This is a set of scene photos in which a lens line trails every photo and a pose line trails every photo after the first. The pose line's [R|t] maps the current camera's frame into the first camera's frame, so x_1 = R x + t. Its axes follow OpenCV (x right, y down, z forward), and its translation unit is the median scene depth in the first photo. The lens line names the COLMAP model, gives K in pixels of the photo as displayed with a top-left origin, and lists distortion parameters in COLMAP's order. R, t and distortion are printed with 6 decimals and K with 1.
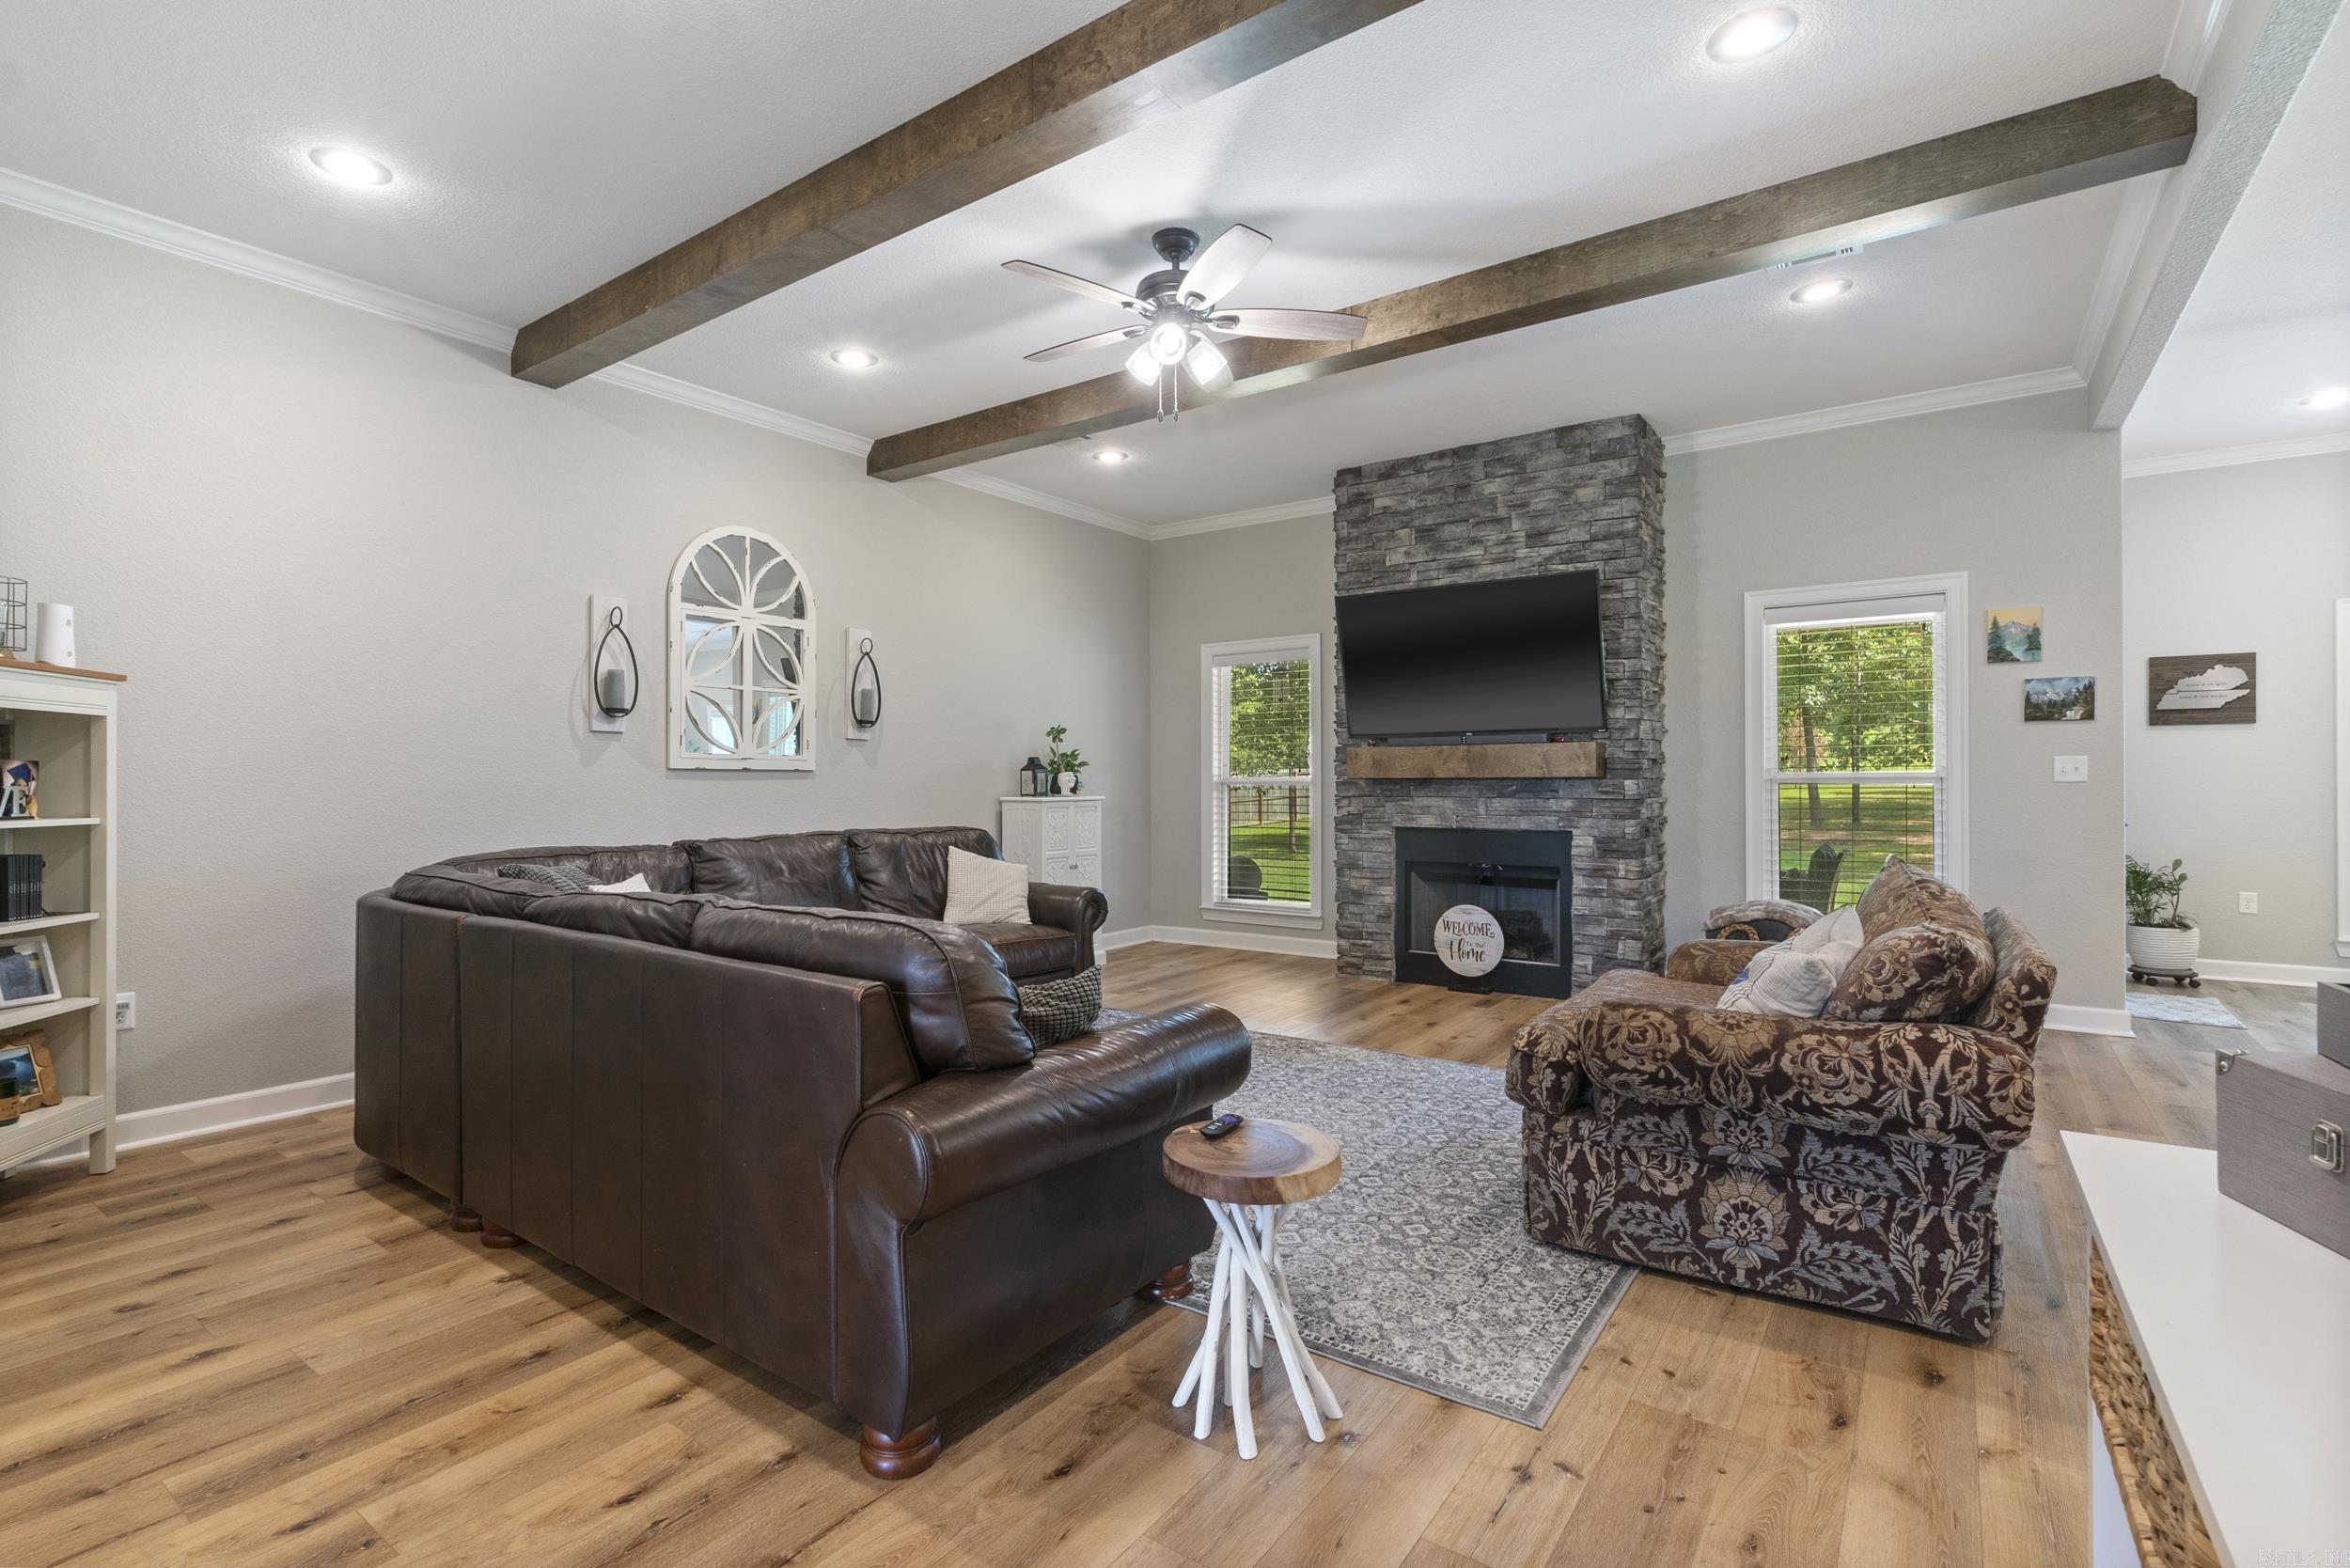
lens RADIAL K [[1092.6, 0, 1160.3], [0, 1092.6, 781.3], [0, 0, 1]] dist [-0.005833, -0.000526]
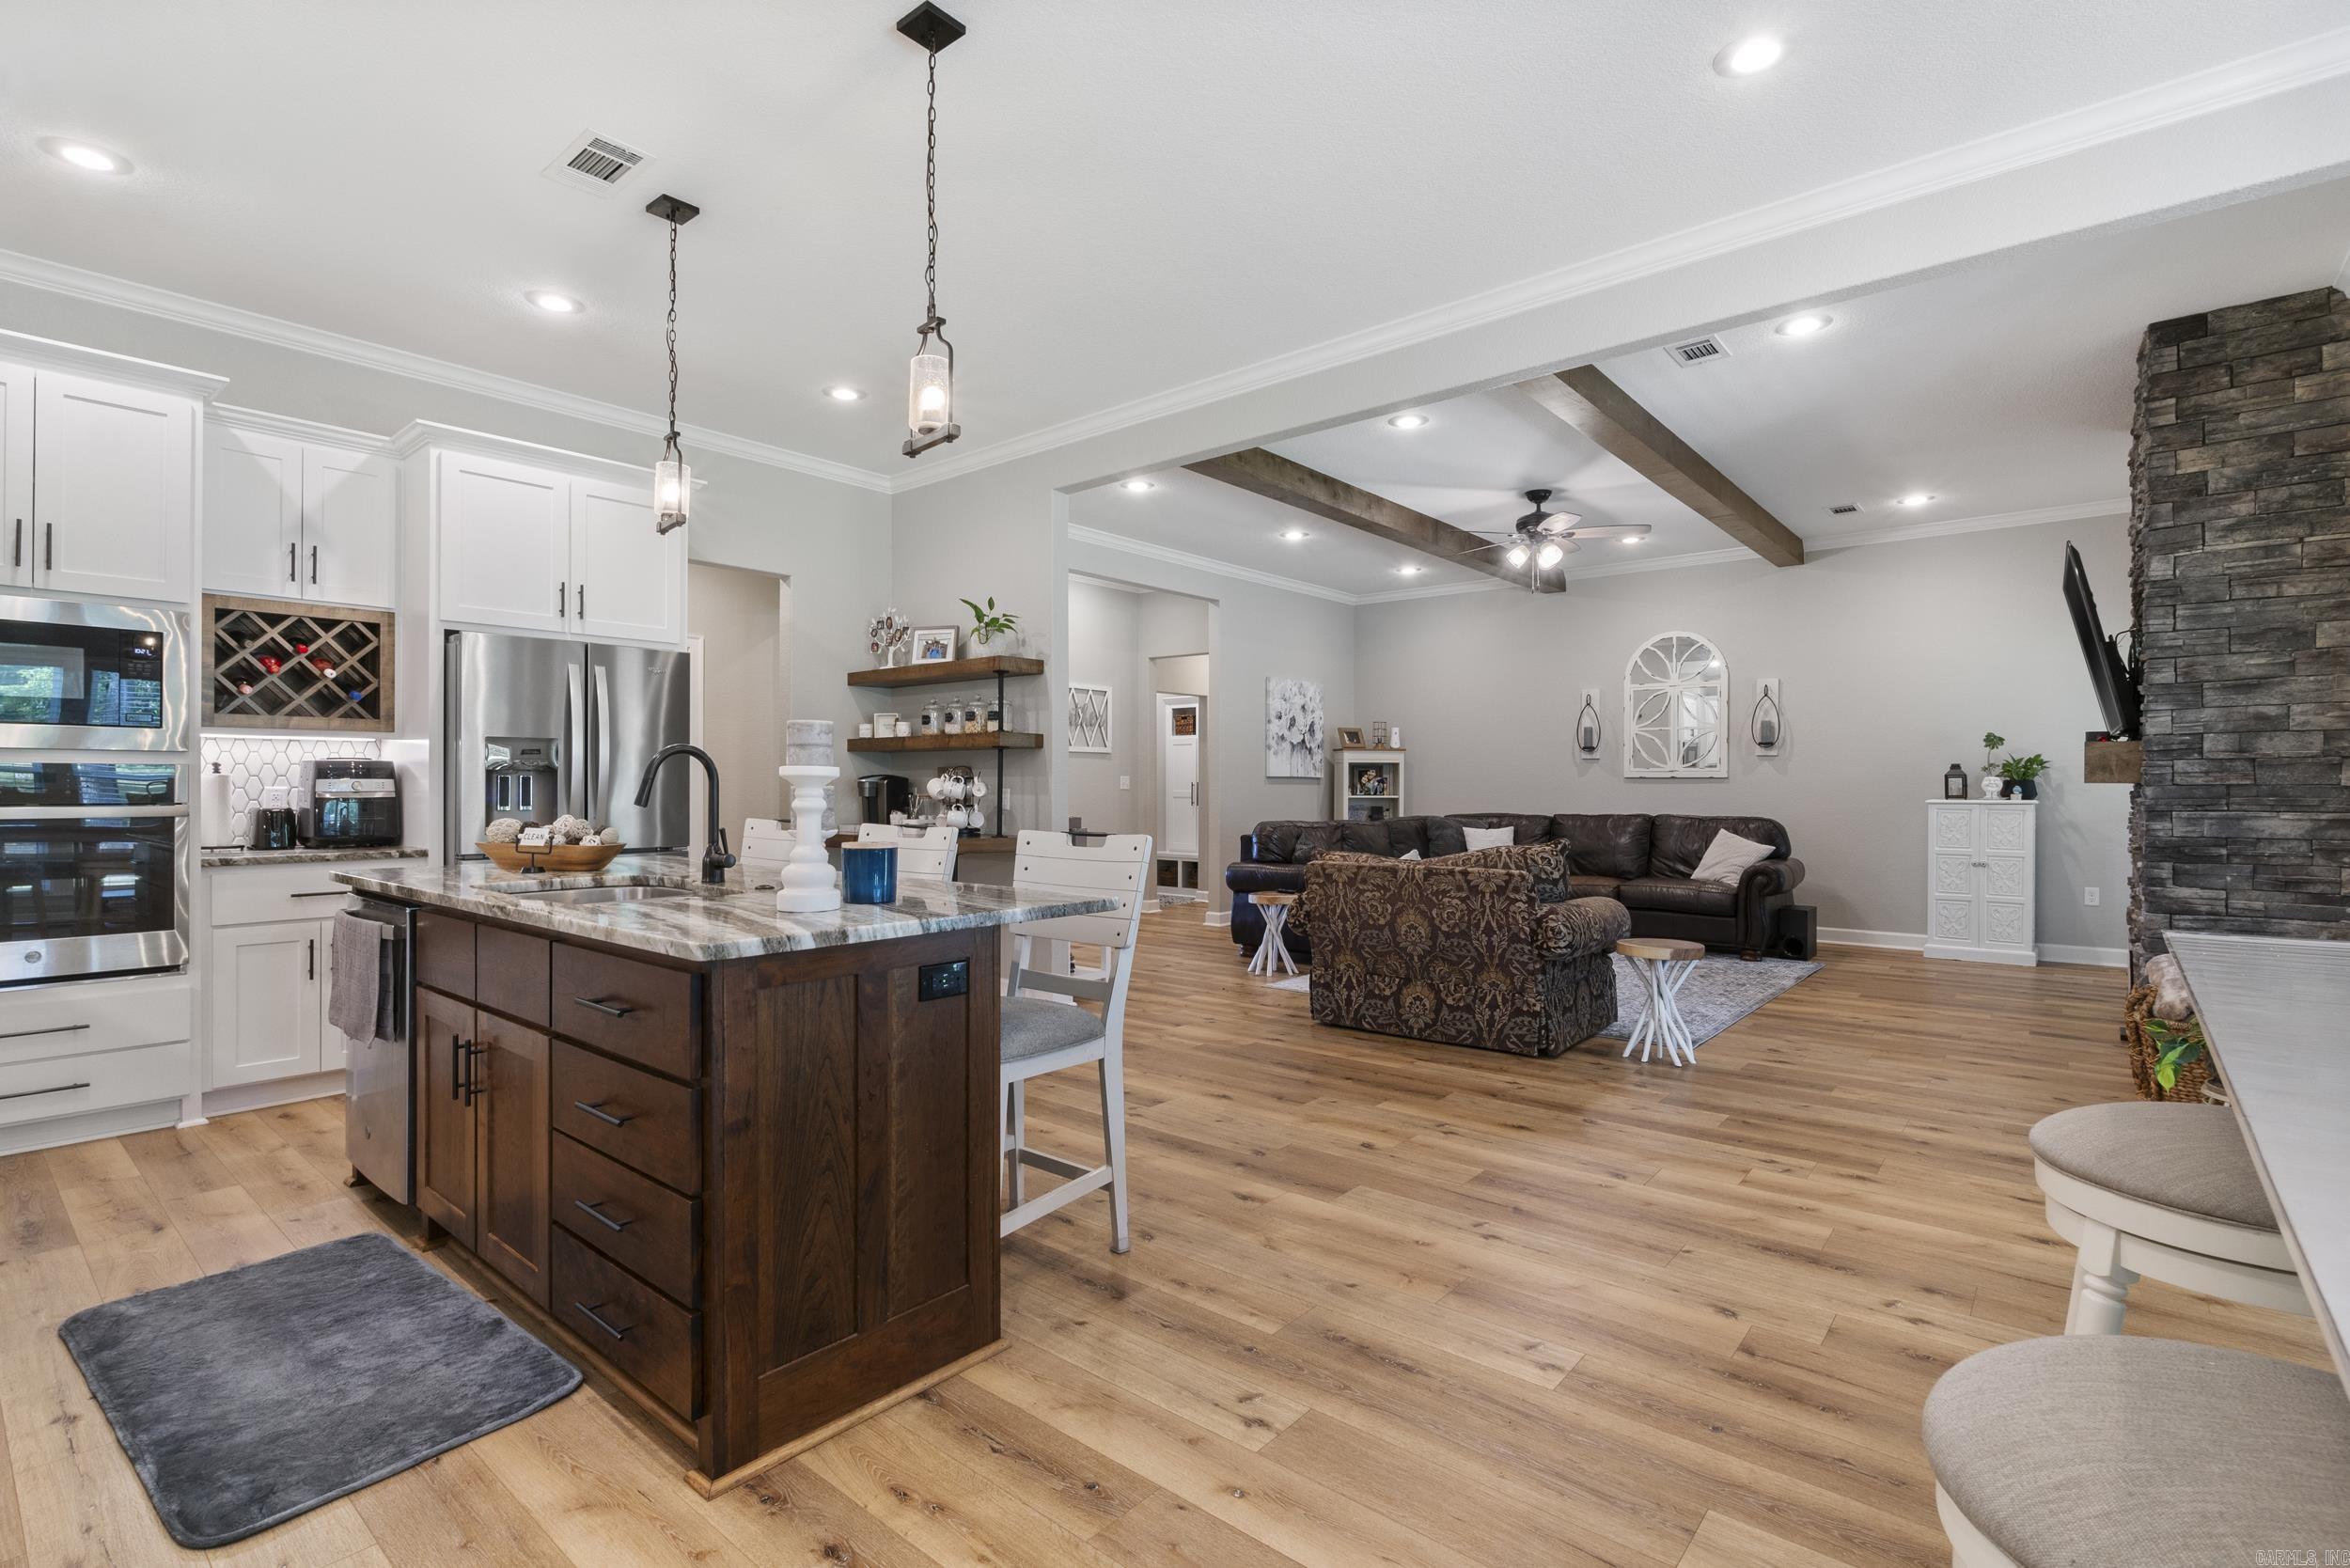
lens RADIAL K [[1092.6, 0, 1177.0], [0, 1092.6, 782.8], [0, 0, 1]] dist [-0.005833, -0.000526]
pose [[-0.071511, 0.001582, -0.997439, 1.213418], [-0.000810, 0.999998, 0.001644, -0.004667], [0.997440, 0.000926, -0.071509, 0.337329]]
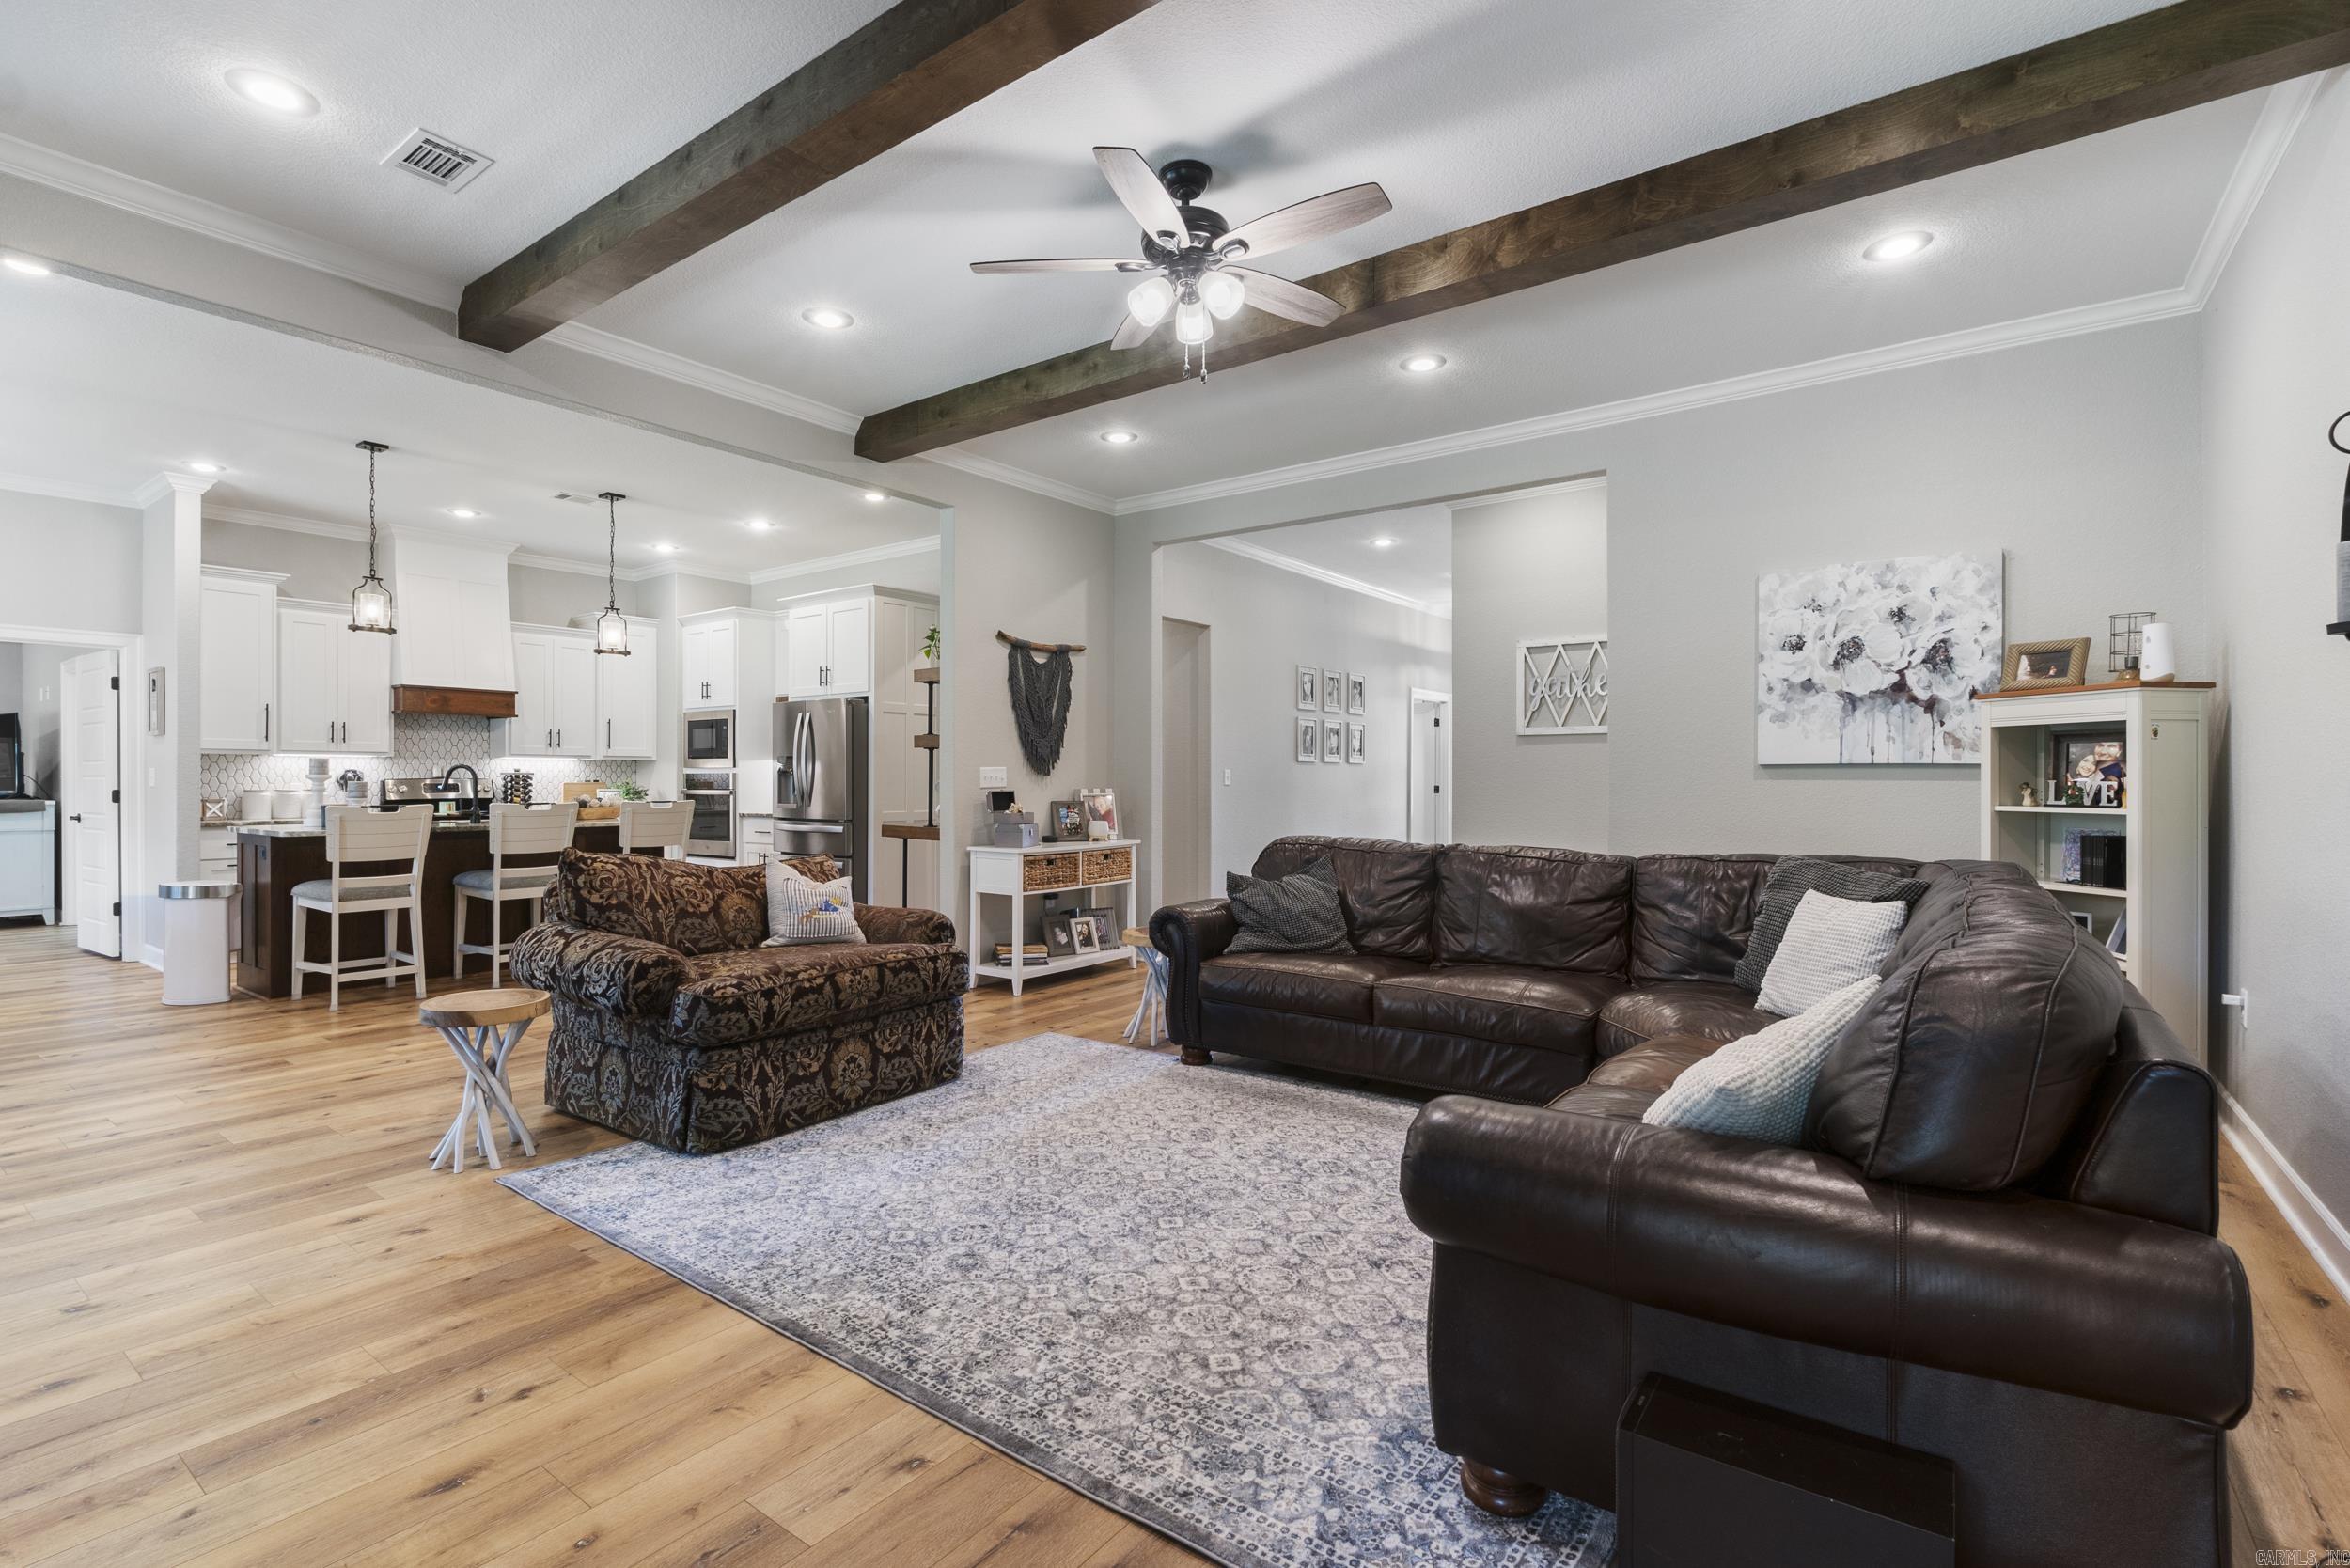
lens RADIAL K [[1092.6, 0, 1170.2], [0, 1092.6, 778.1], [0, 0, 1]] dist [-0.005833, -0.000526]
pose [[-0.999910, 0.003459, 0.012992, 0.005828], [0.003413, 0.999988, -0.003522, 0.000612], [-0.013004, -0.003477, -0.999909, 1.214889]]
